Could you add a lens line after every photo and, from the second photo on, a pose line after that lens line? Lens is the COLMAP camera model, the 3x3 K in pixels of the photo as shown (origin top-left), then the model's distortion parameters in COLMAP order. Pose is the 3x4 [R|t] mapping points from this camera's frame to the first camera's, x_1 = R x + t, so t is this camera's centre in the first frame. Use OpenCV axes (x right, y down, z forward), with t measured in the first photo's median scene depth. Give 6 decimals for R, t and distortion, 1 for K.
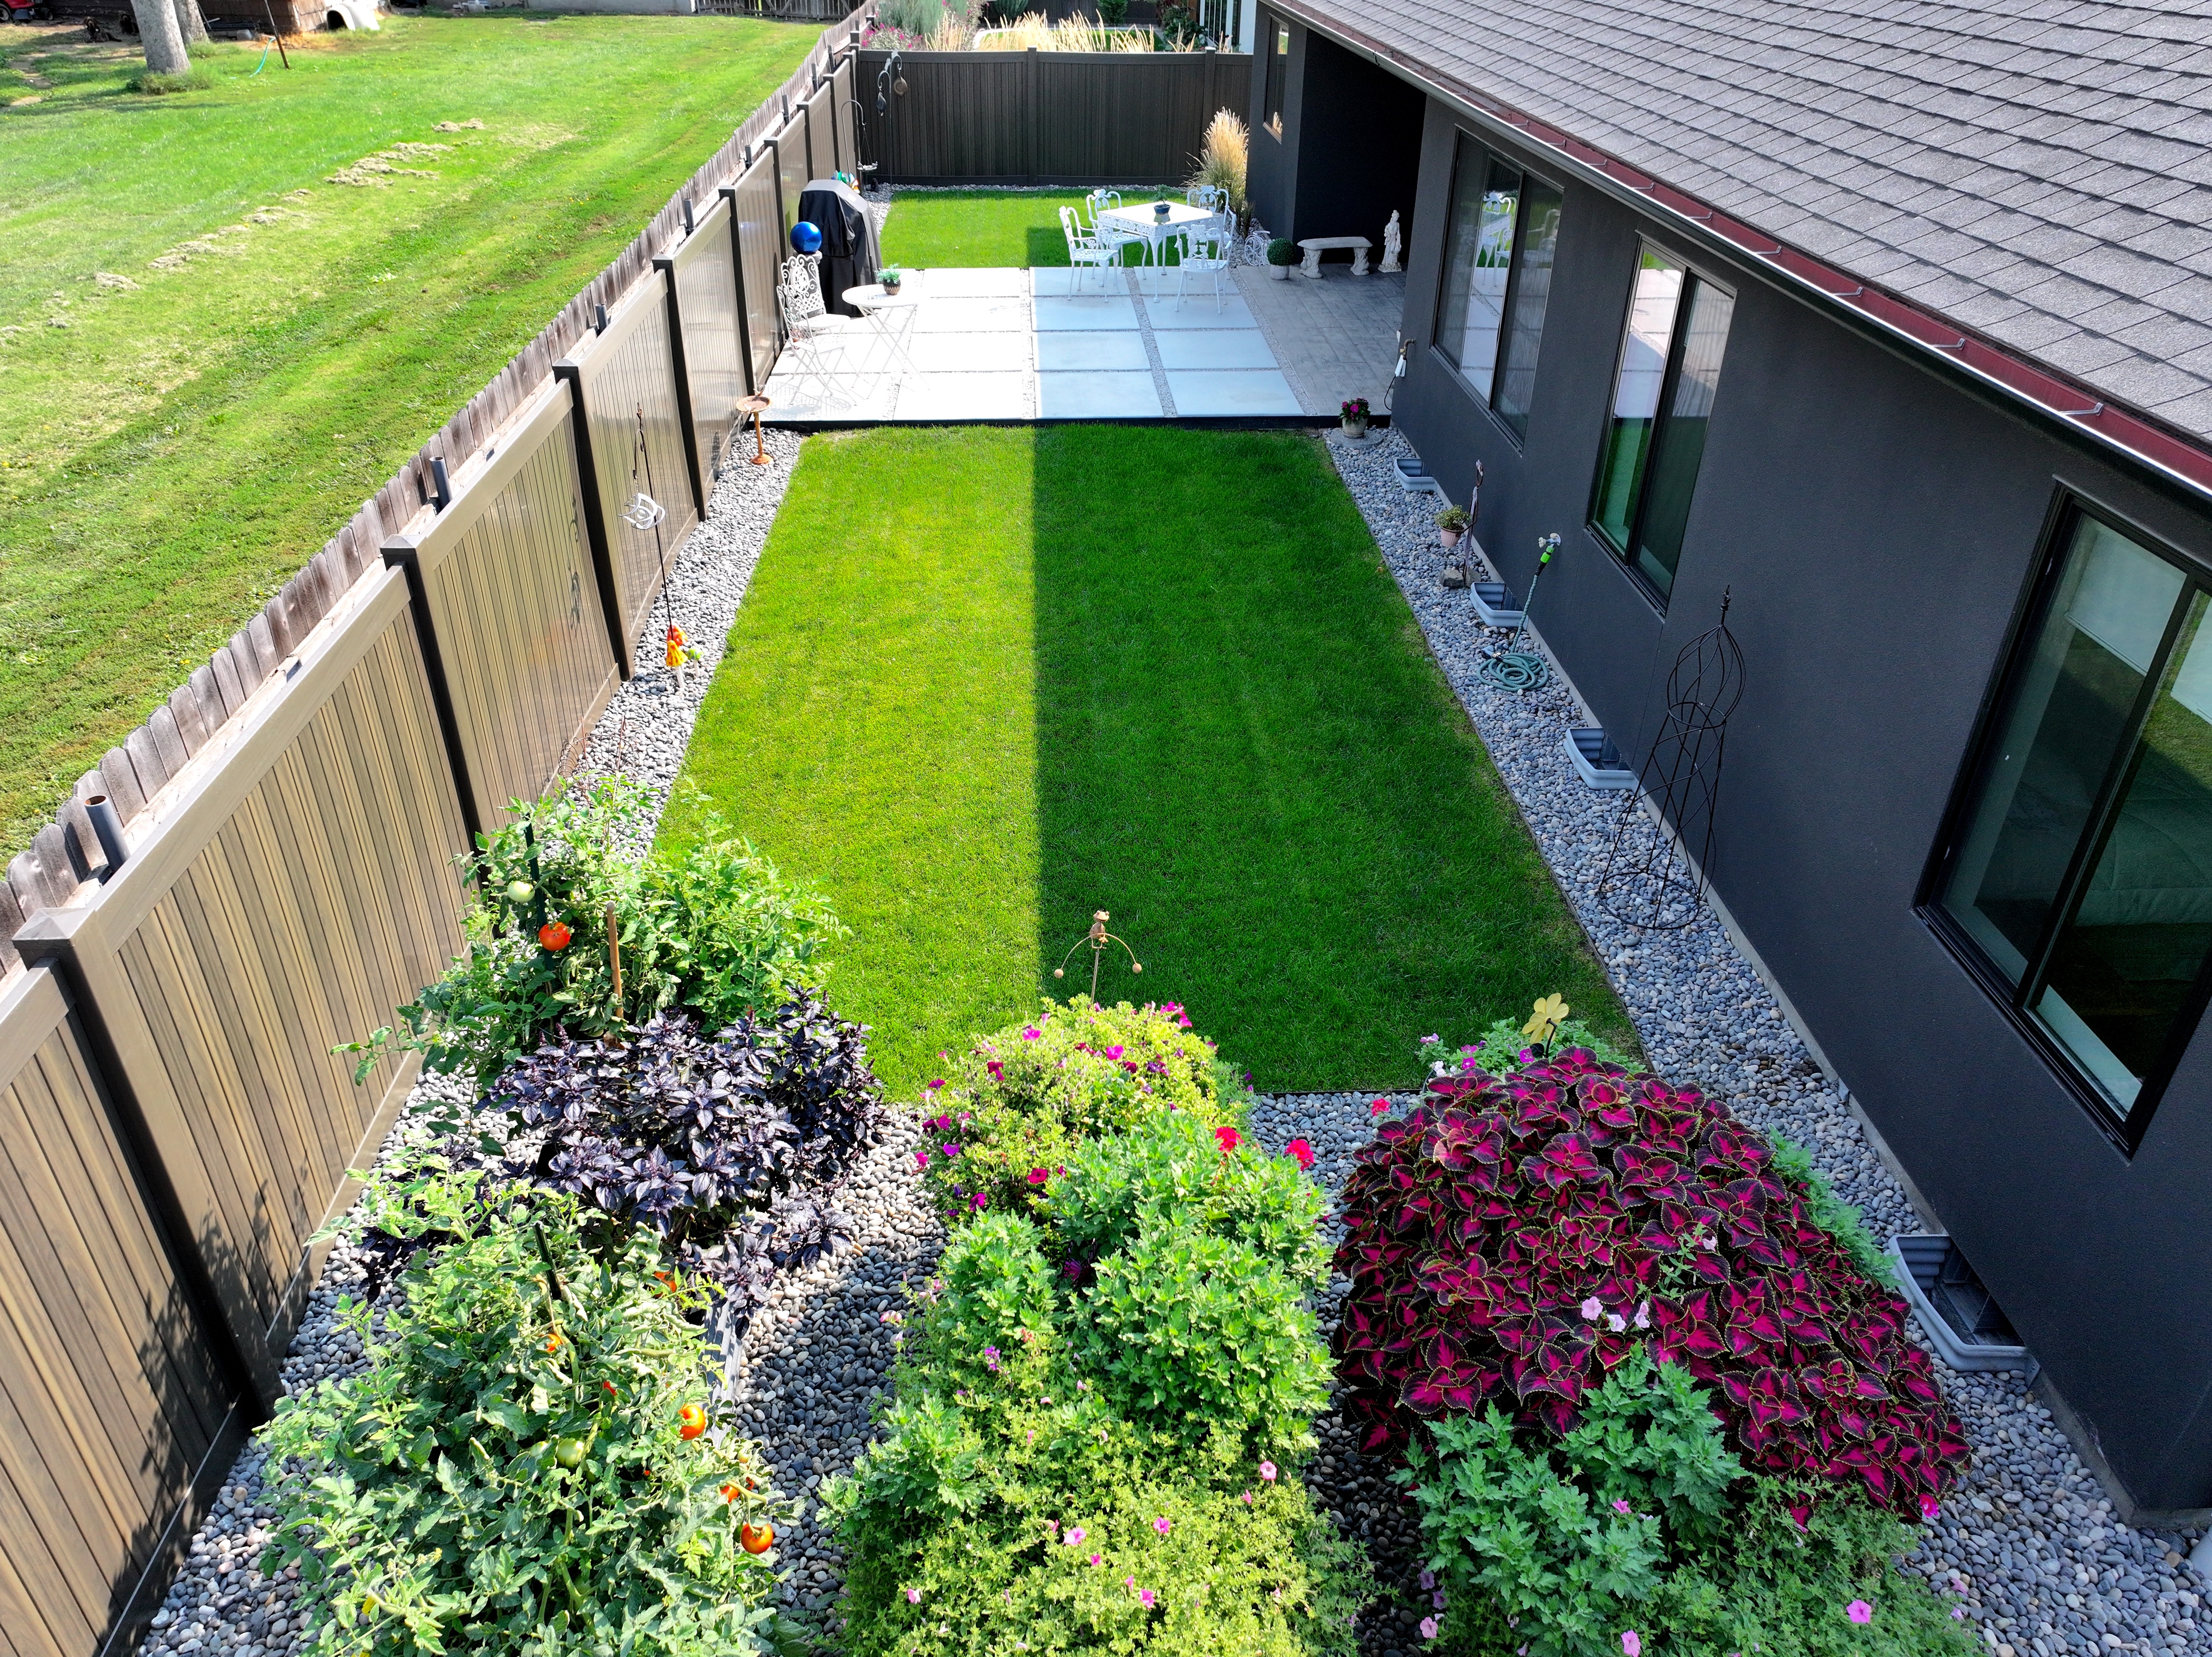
lens RADIAL K [[1550.2, 0, 1106.0], [0, 1550.2, 828.5], [0, 0, 1]] dist [-0.007026, 0.018256]
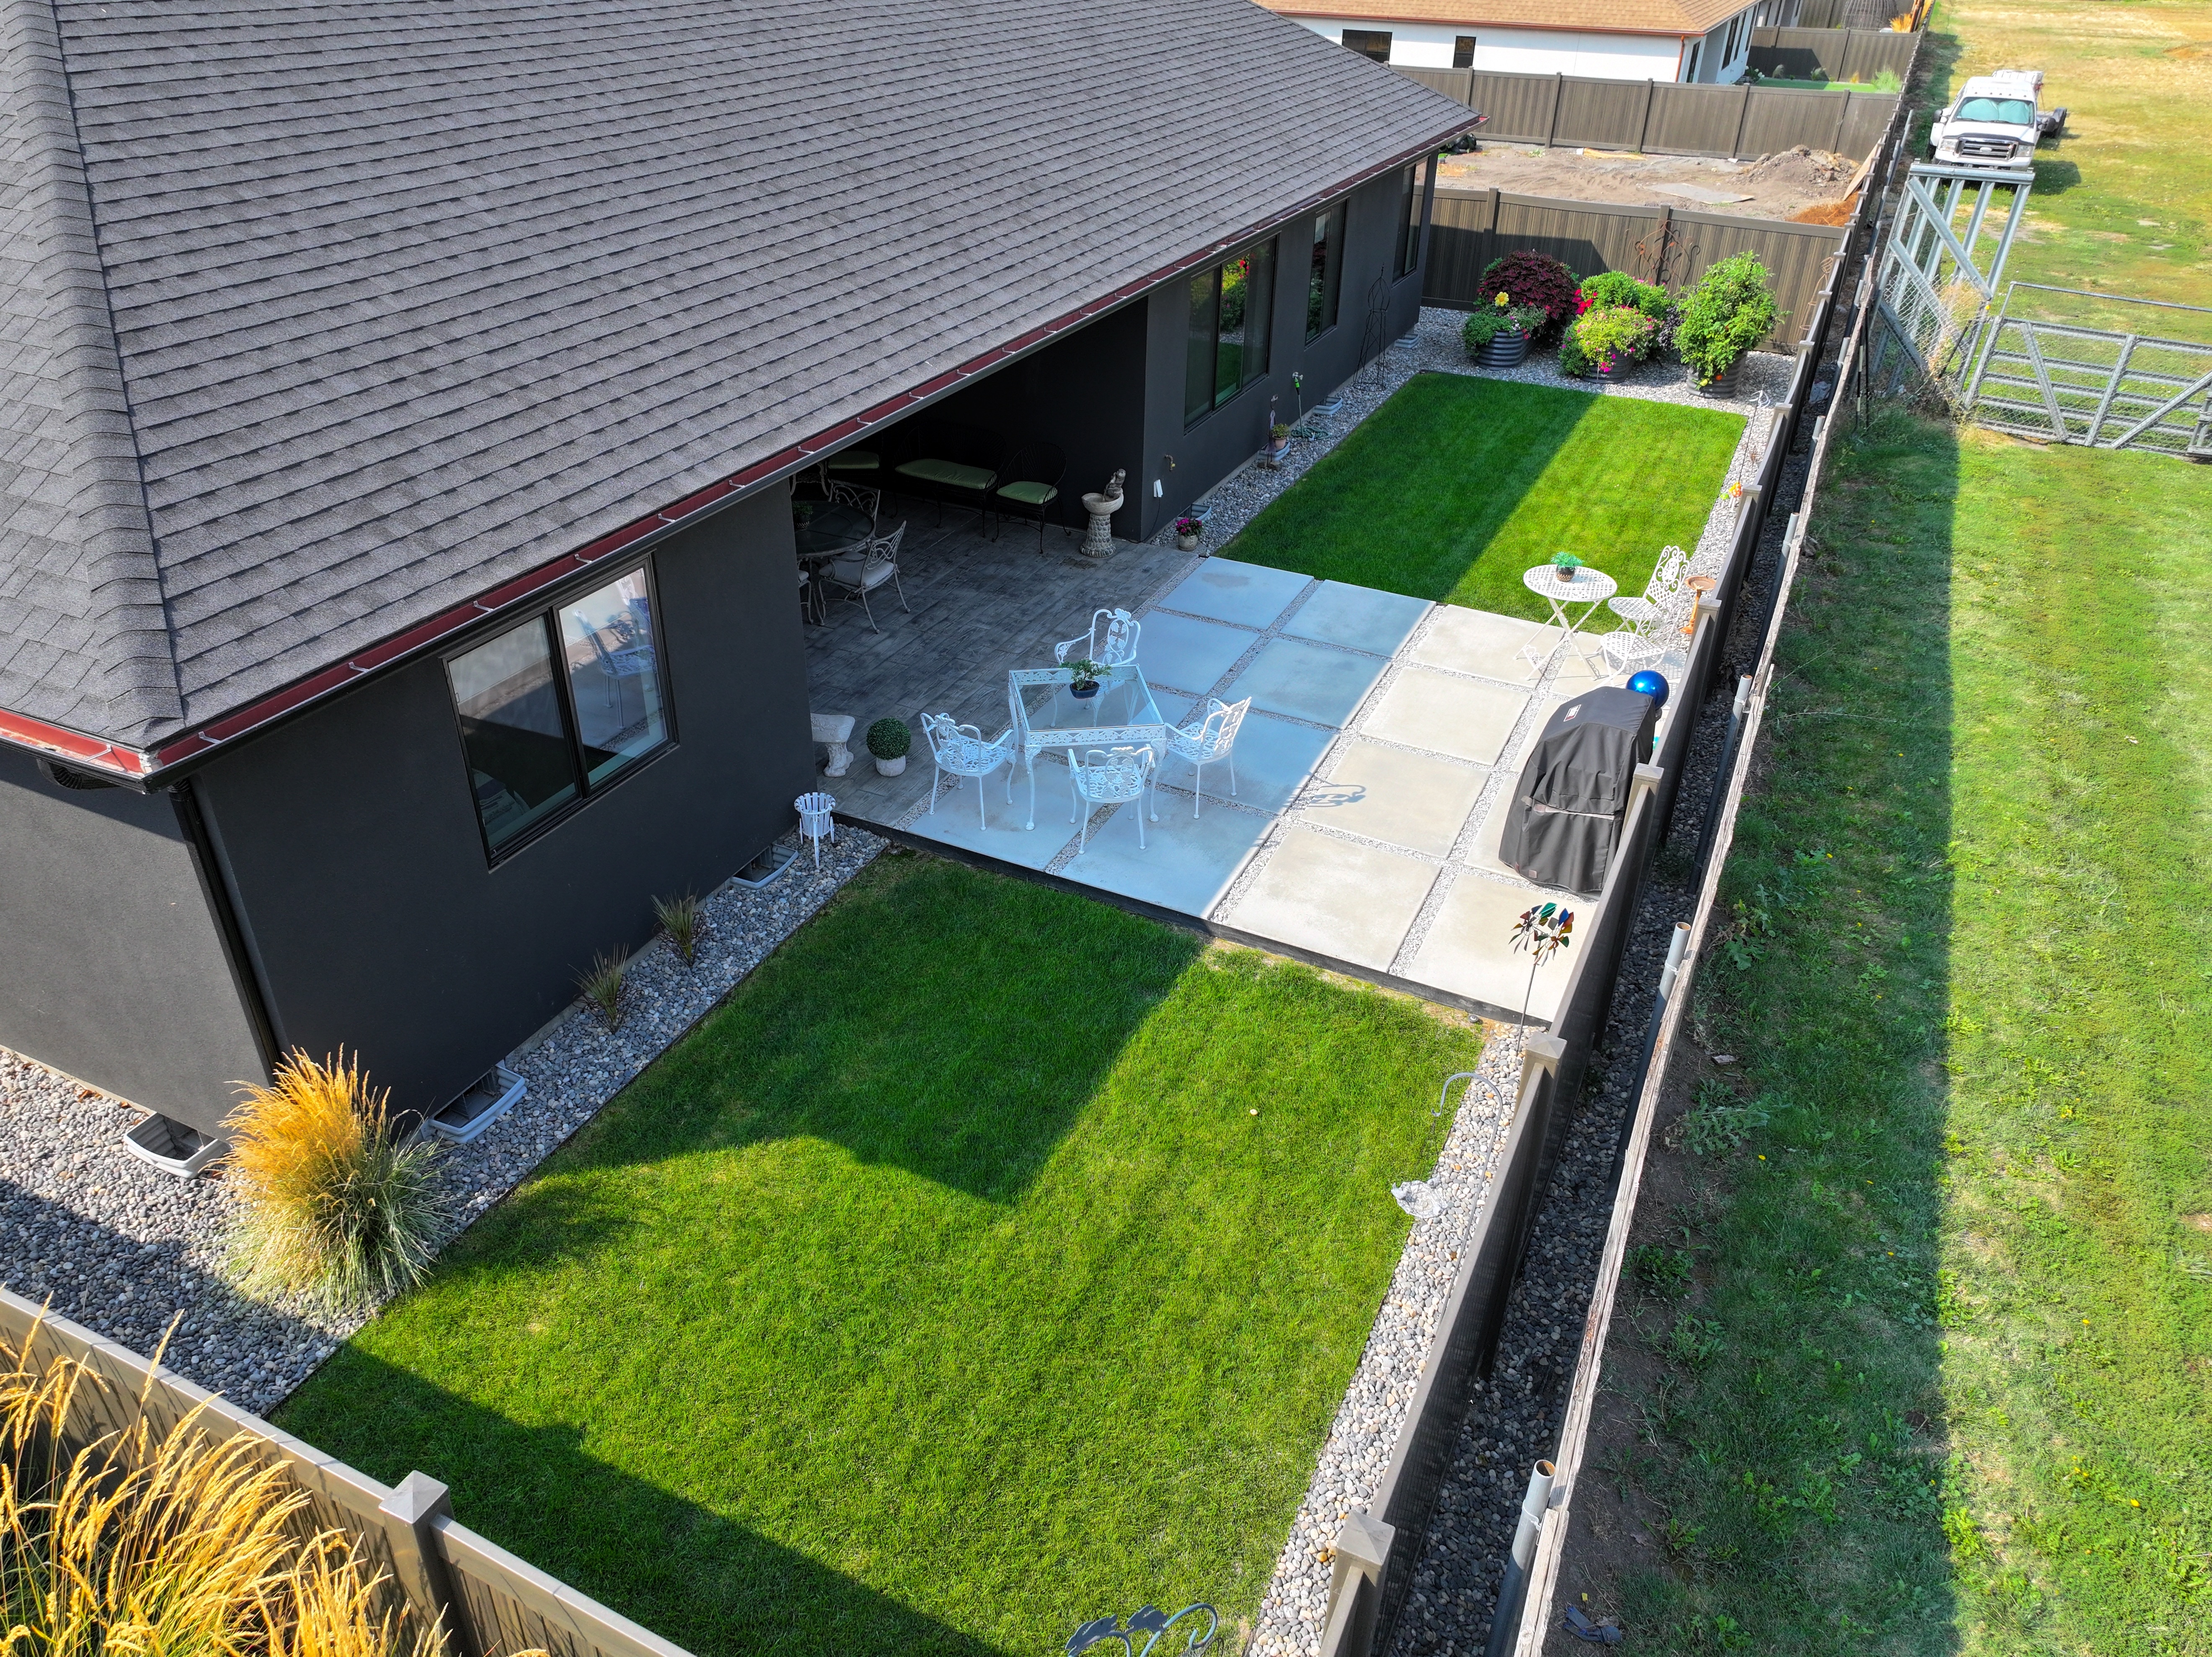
lens RADIAL K [[1550.2, 0, 1106.0], [0, 1550.2, 828.5], [0, 0, 1]] dist [-0.007026, 0.018256]
pose [[-0.886674, -0.265776, 0.378382, -0.289521], [0.215865, 0.485741, 0.847029, -1.143464], [-0.408916, 0.832717, -0.373323, 1.602668]]
